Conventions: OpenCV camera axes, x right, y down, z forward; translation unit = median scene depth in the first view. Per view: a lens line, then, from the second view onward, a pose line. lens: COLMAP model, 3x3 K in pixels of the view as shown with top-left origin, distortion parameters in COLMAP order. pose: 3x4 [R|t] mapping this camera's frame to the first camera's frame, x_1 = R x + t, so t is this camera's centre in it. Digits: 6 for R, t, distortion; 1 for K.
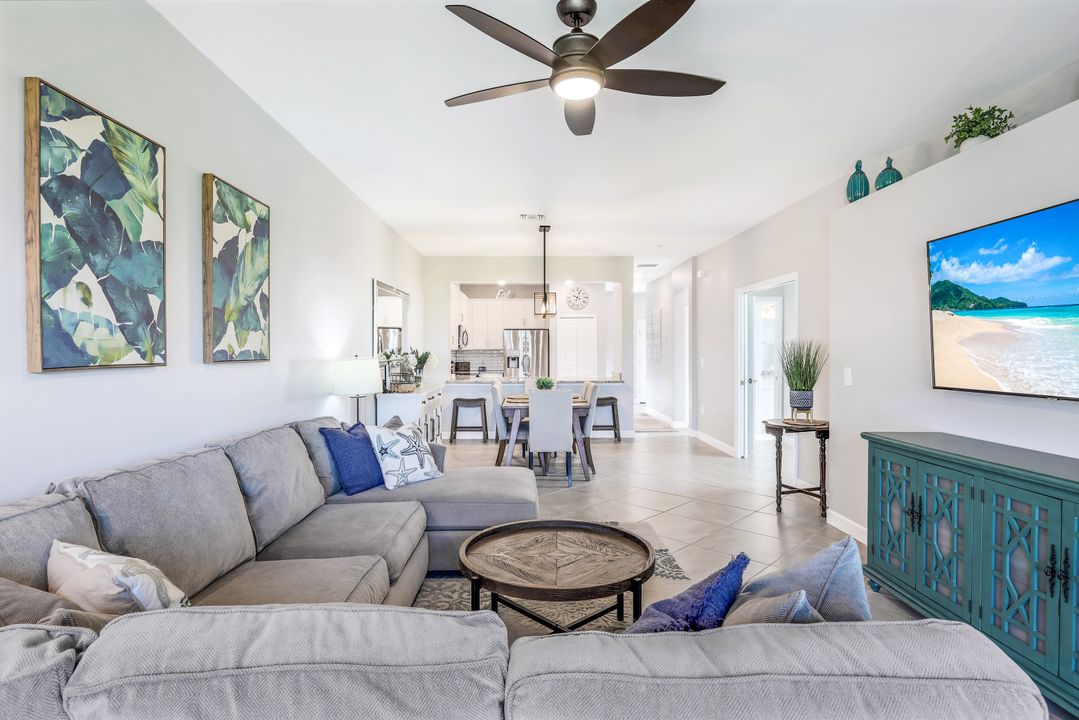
lens RADIAL K [[560.7, 0, 538.7], [0, 560.7, 355.7], [0, 0, 1]] dist [-0.002695, -0.000586]
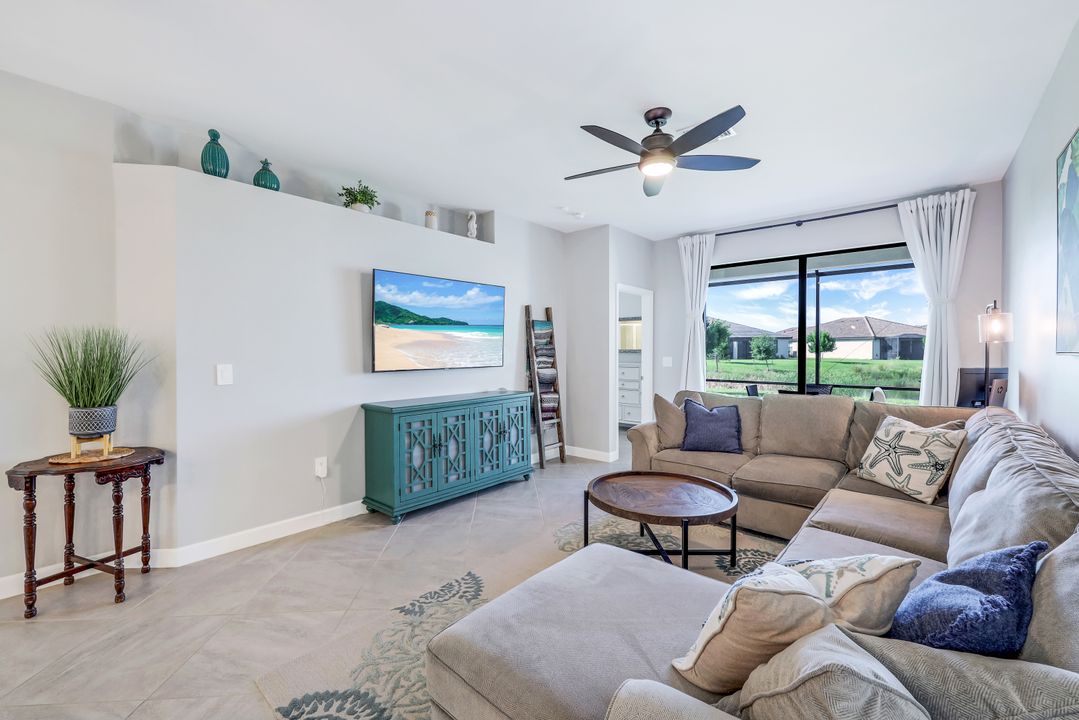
lens RADIAL K [[443.6, 0, 534.3], [0, 443.6, 356.4], [0, 0, 1]] dist [-0.000665, 0.000100]
pose [[-0.738426, -0.008582, 0.674280, -0.376242], [0.008660, 0.999716, 0.022207, -0.003612], [-0.674279, 0.022238, -0.738142, 1.616343]]
